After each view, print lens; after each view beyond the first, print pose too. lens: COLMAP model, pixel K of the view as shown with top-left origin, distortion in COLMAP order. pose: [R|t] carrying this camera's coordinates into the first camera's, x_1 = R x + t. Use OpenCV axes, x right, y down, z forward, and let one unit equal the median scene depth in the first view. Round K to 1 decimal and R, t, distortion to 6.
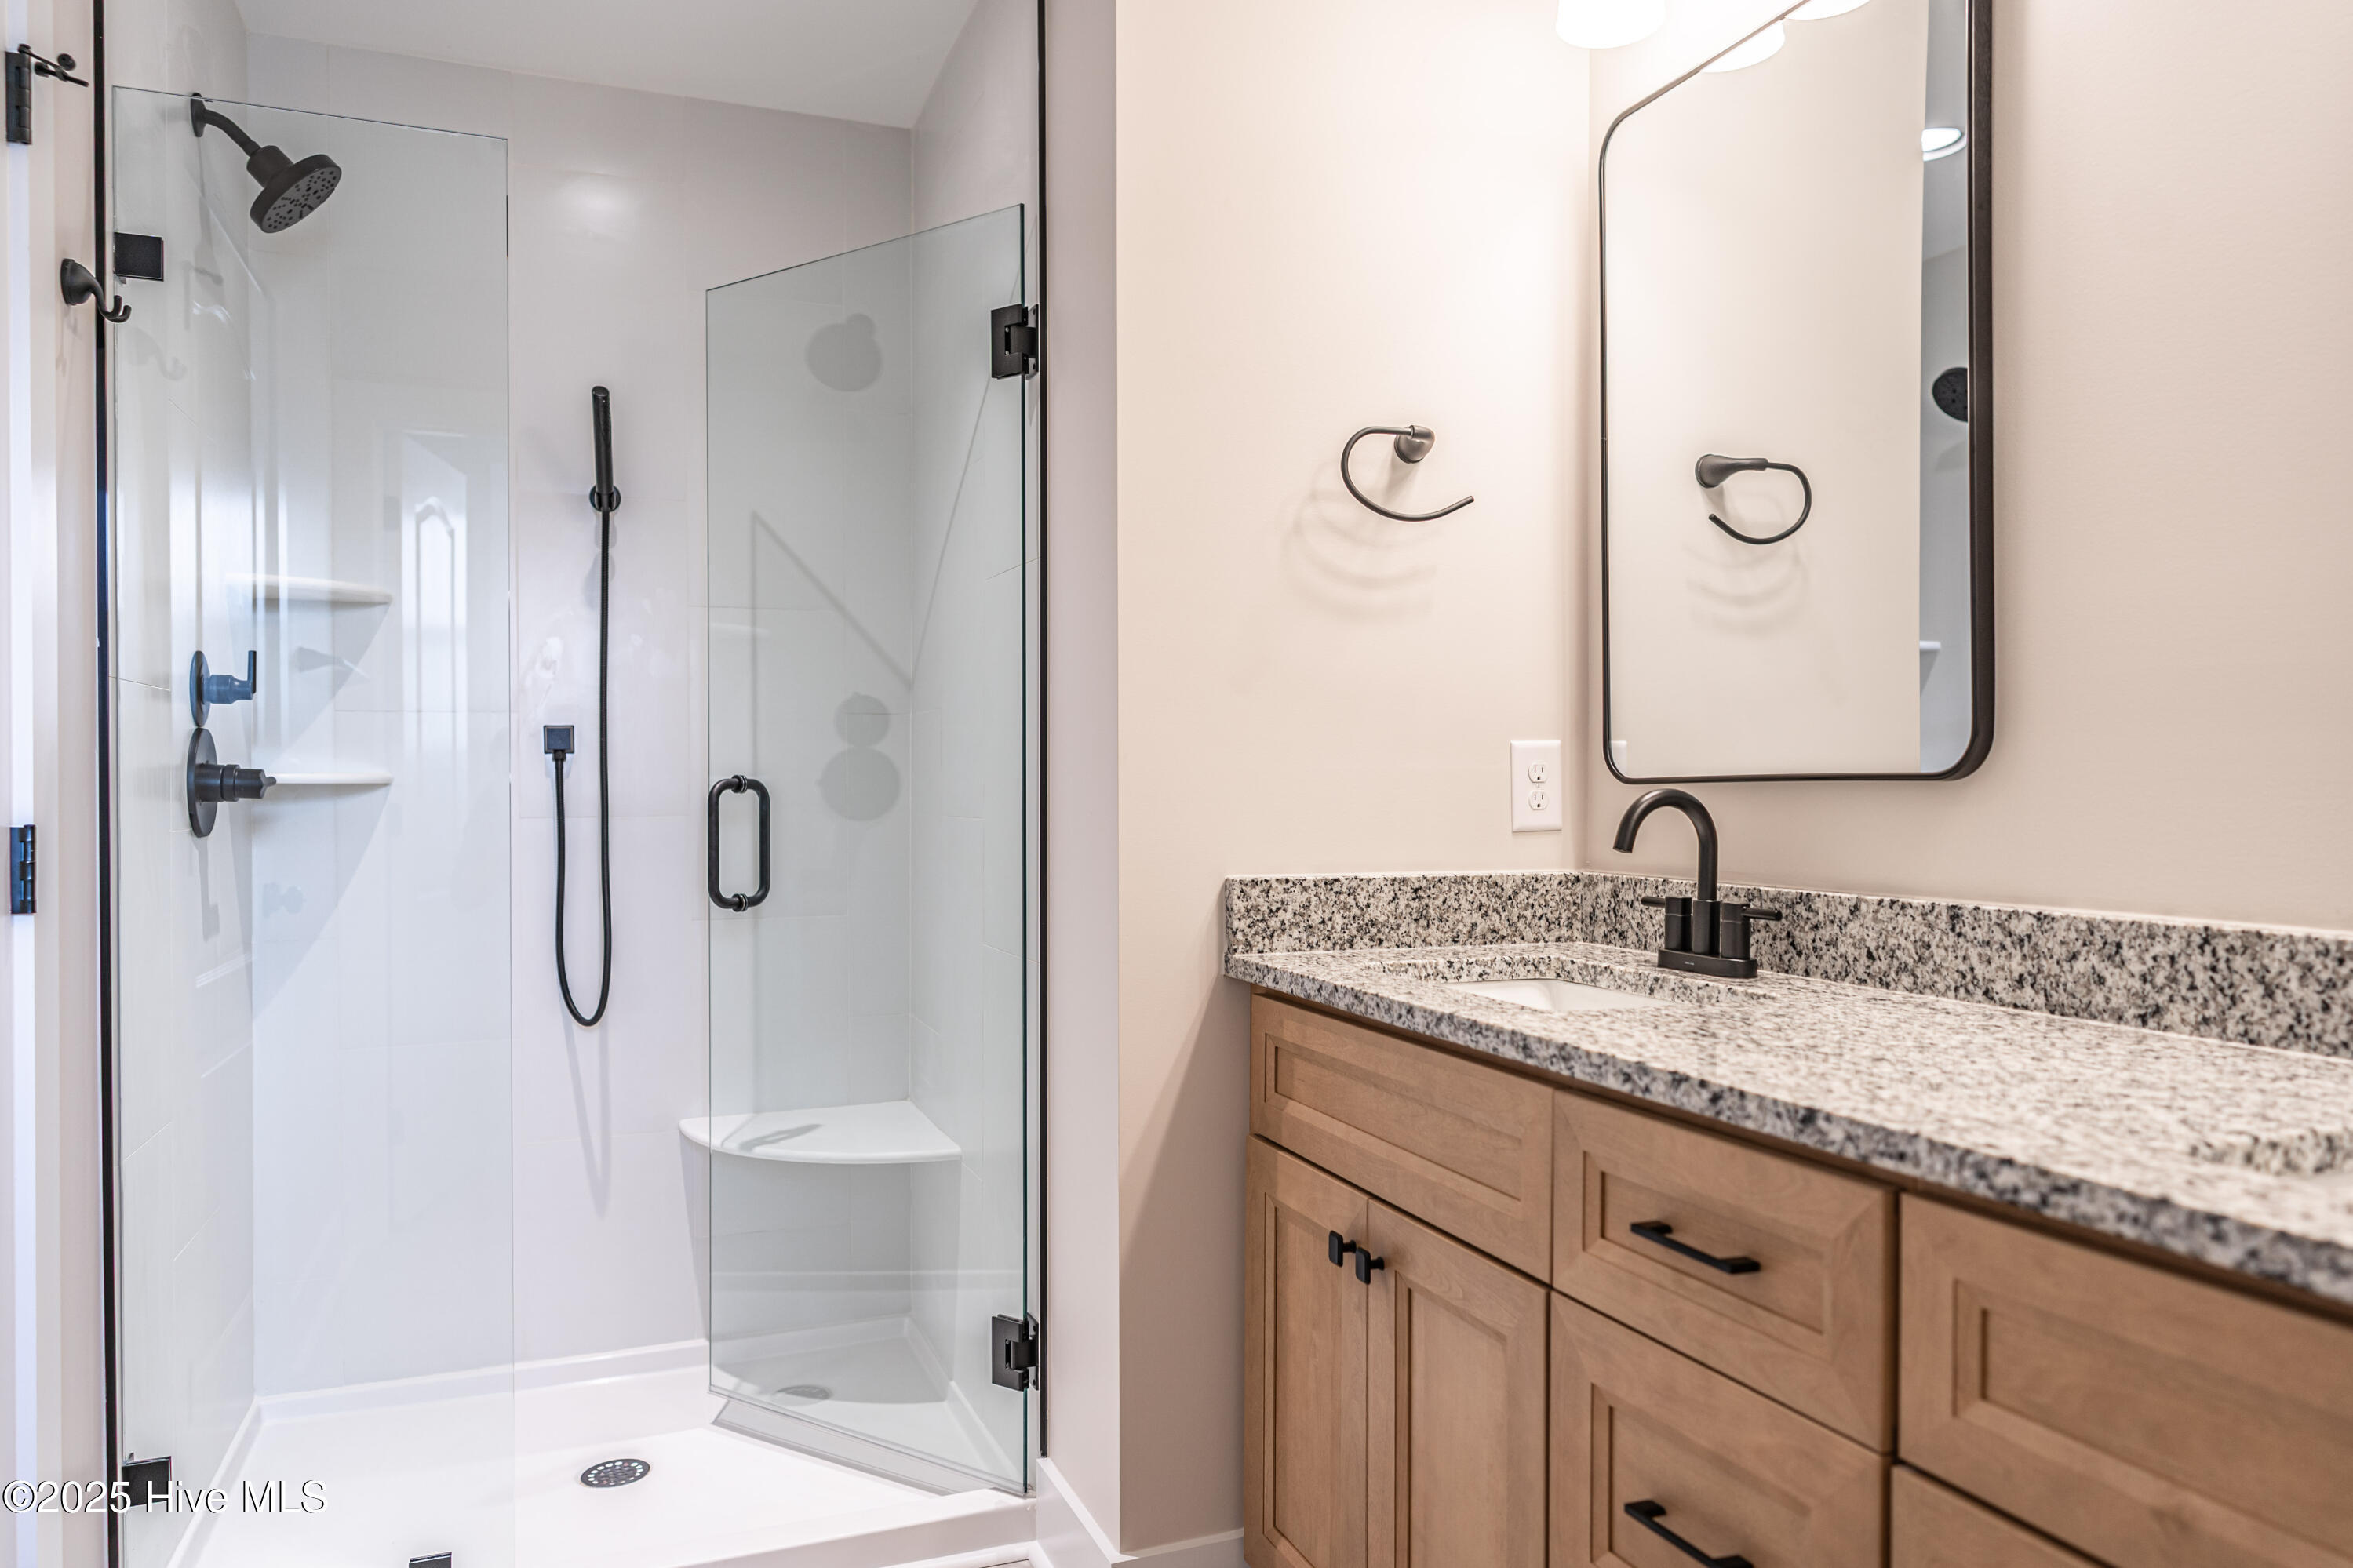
lens RADIAL K [[1586.8, 0, 1174.4], [0, 1586.8, 790.2], [0, 0, 1]] dist [0.006221, 0.003991]
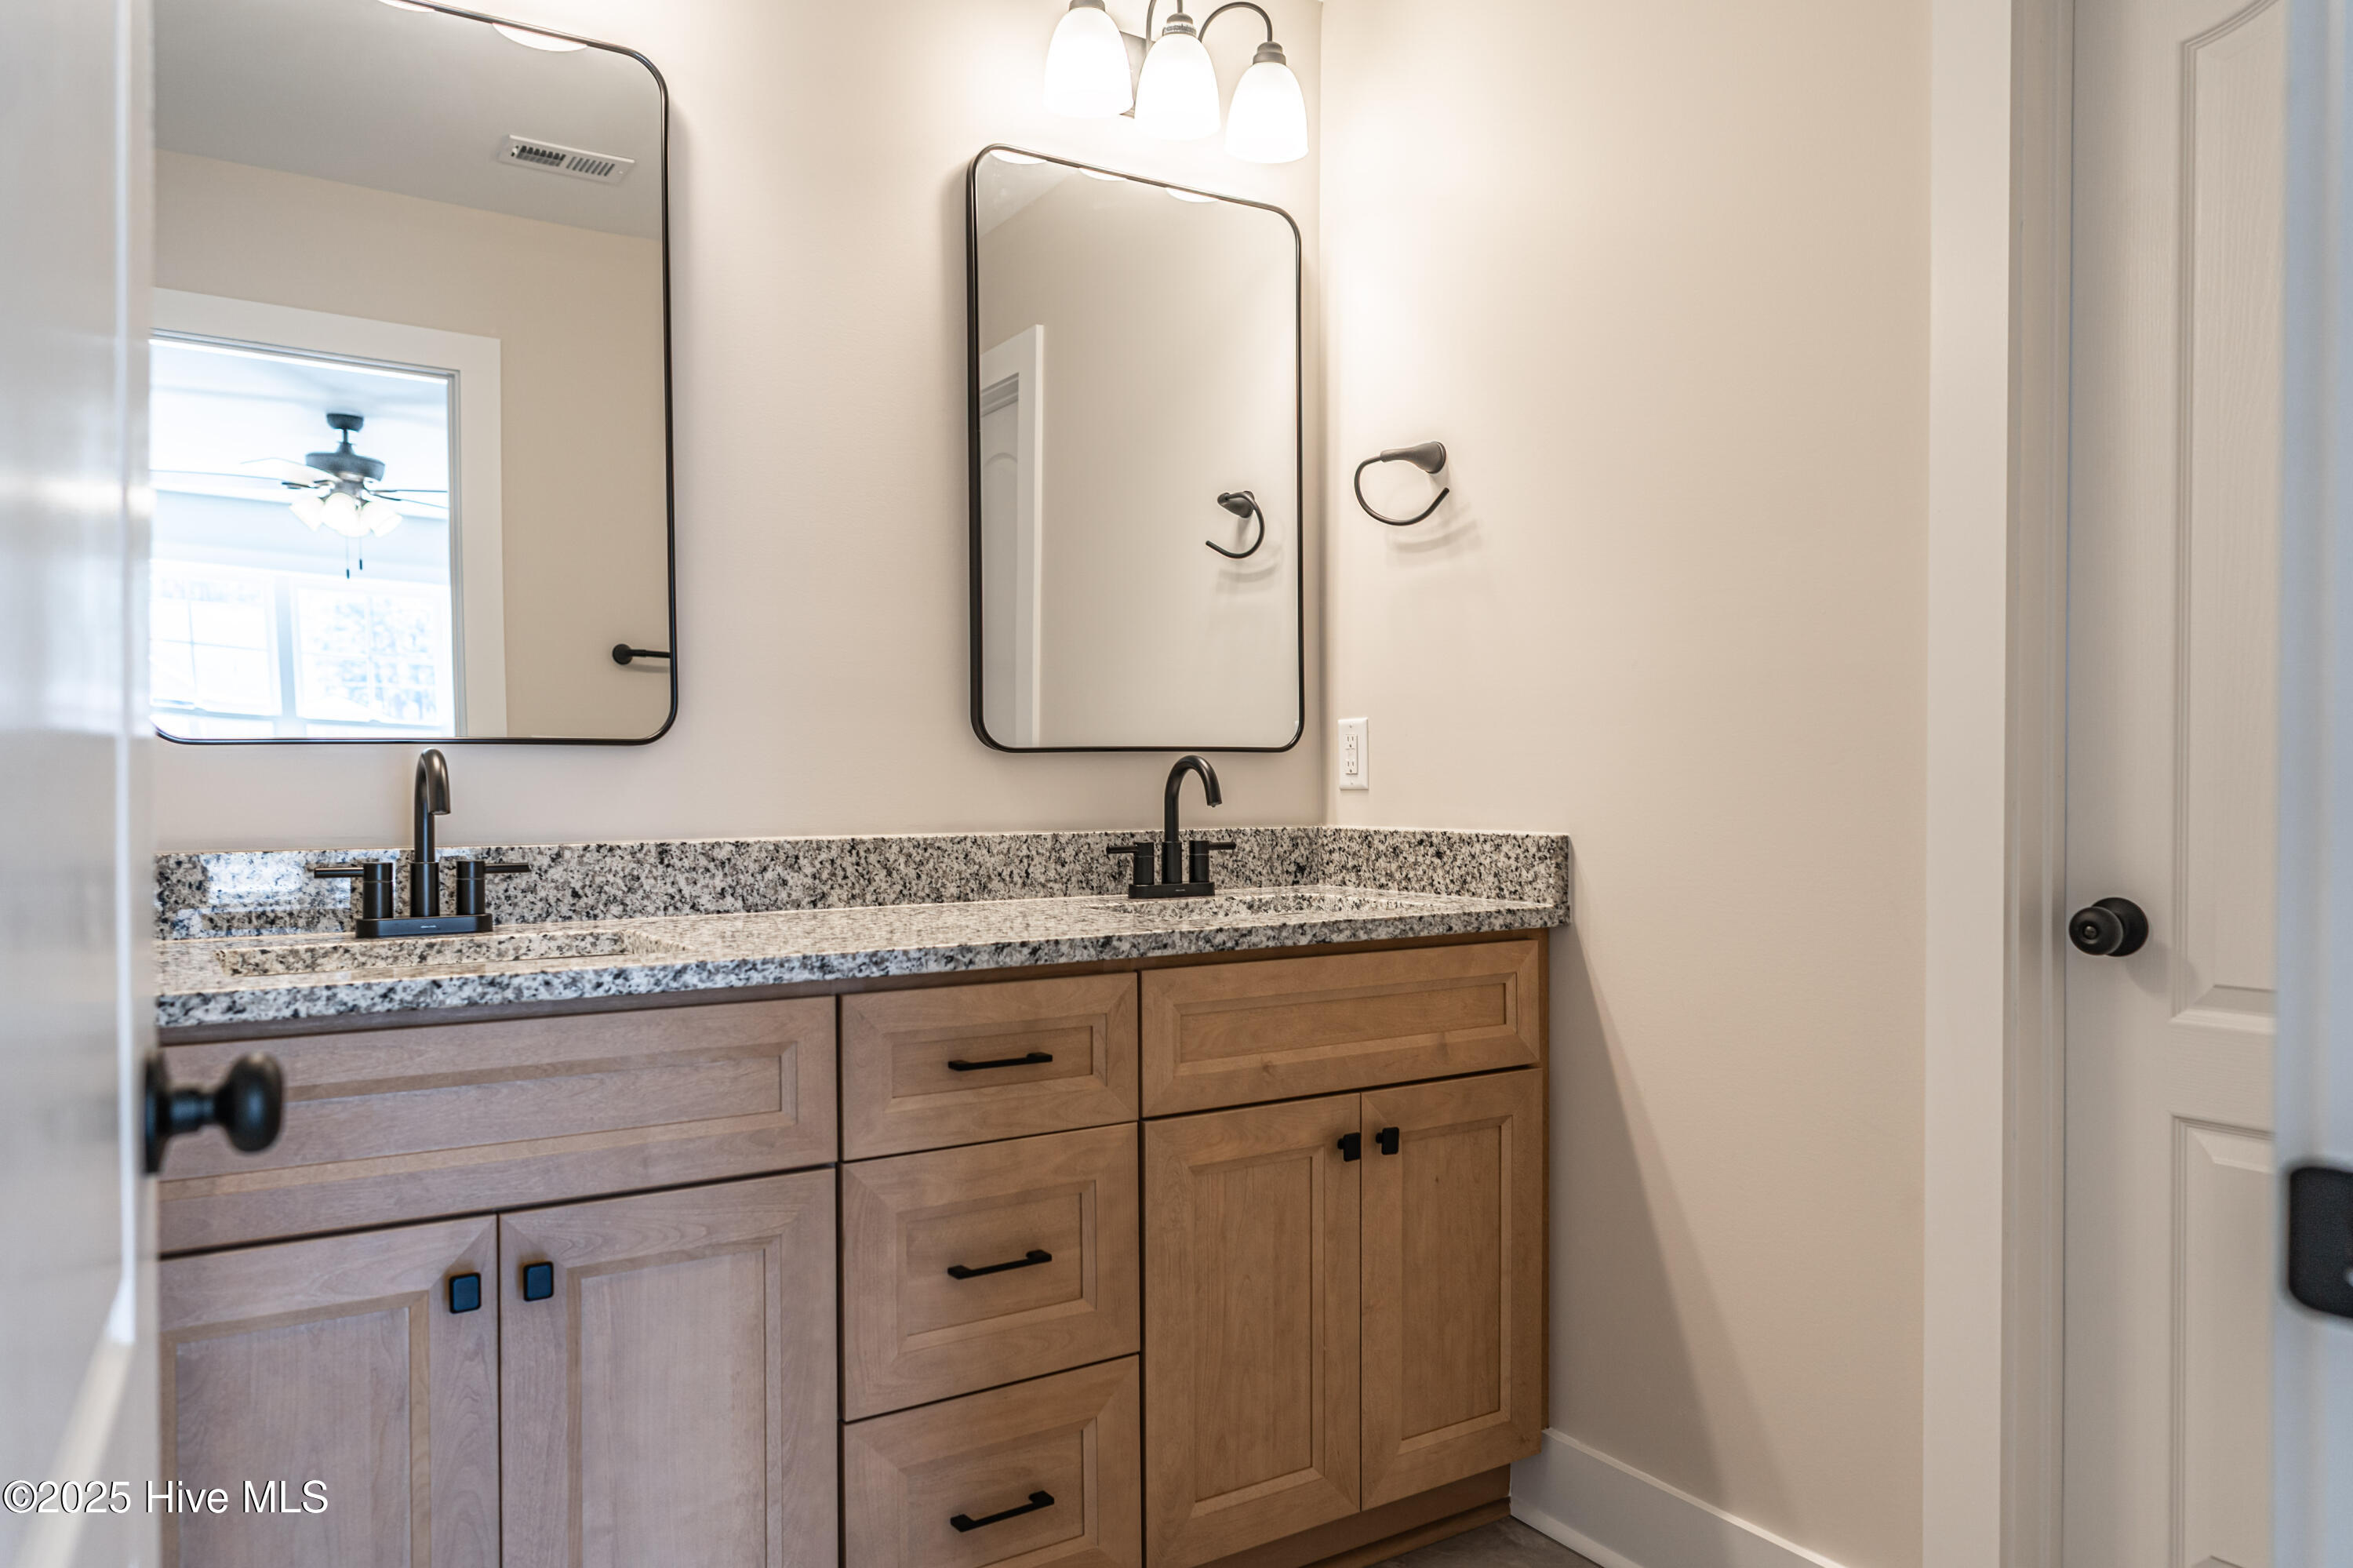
lens RADIAL K [[1587.1, 0, 1173.7], [0, 1587.1, 784.3], [0, 0, 1]] dist [0.006221, 0.003991]
pose [[-0.214929, -0.001287, 0.976629, -0.948907], [0.005981, 0.999979, 0.002634, 0.027038], [-0.976611, 0.006408, -0.214917, 0.979956]]
